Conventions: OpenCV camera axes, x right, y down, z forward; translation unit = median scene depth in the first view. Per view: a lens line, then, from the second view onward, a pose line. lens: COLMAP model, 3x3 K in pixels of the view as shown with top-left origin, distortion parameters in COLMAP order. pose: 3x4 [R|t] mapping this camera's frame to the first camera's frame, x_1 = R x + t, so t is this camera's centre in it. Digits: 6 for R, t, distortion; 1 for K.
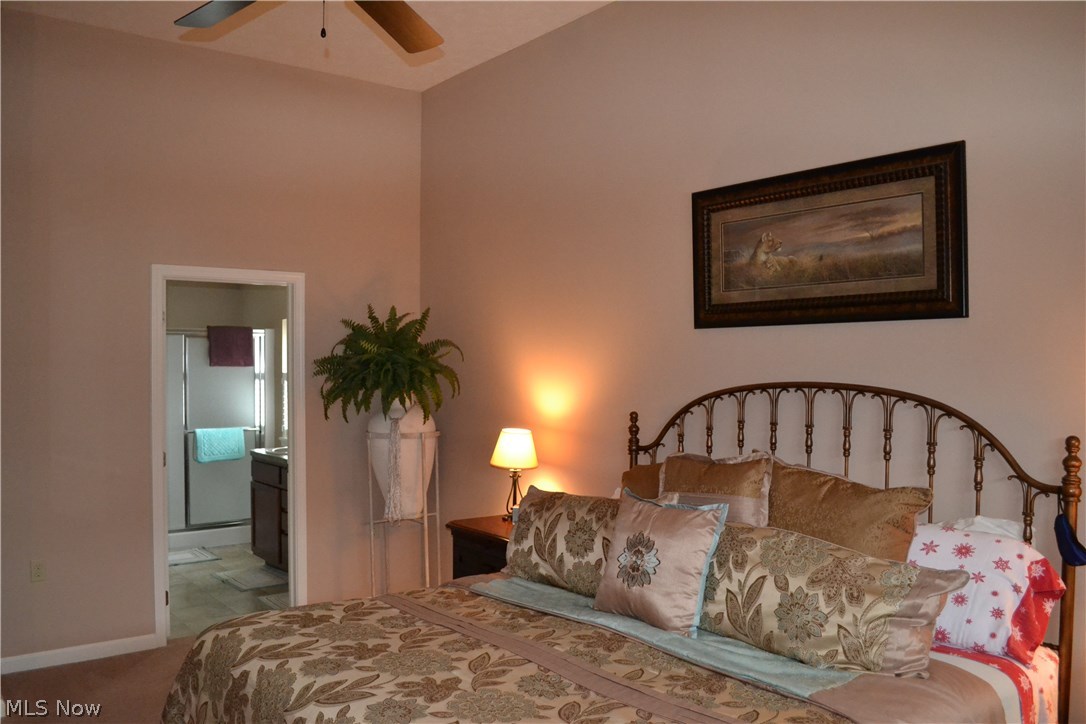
lens RADIAL K [[869.8, 0, 538.7], [0, 869.8, 373.6], [0, 0, 1]] dist [-0.079512, 0.009007]
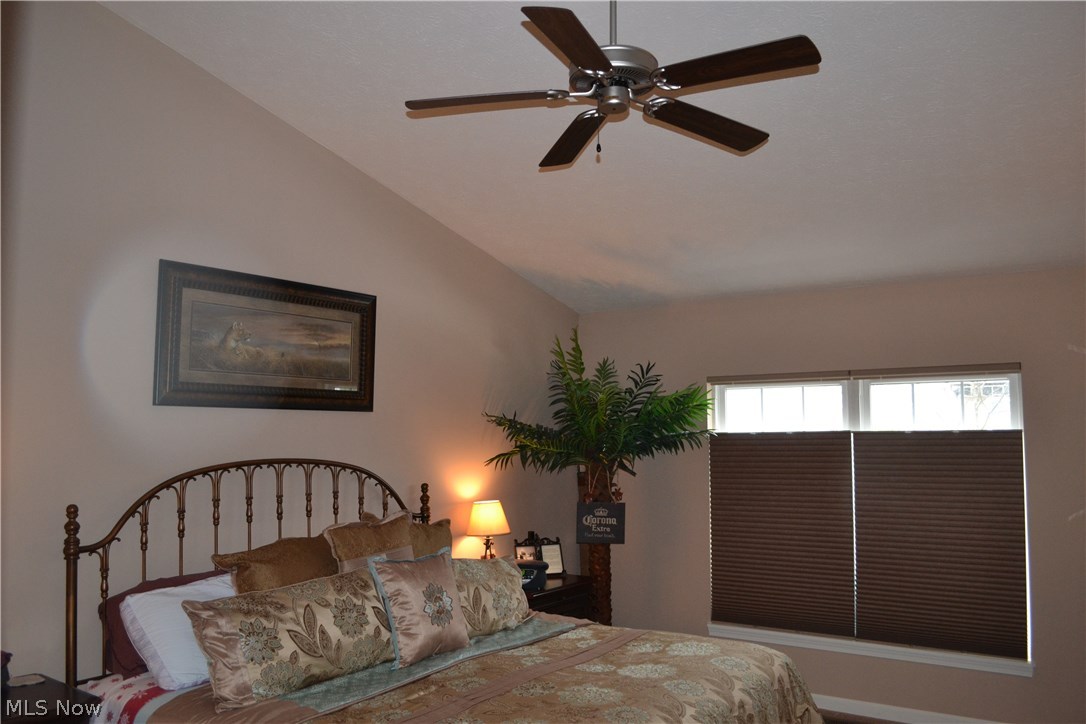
lens RADIAL K [[869.8, 0, 538.7], [0, 869.8, 373.6], [0, 0, 1]] dist [-0.079512, 0.009007]
pose [[-0.270706, 0.068973, 0.960188, -0.906298], [0.011040, 0.997587, -0.068547, -0.021035], [-0.962599, -0.007956, -0.270814, 0.965741]]
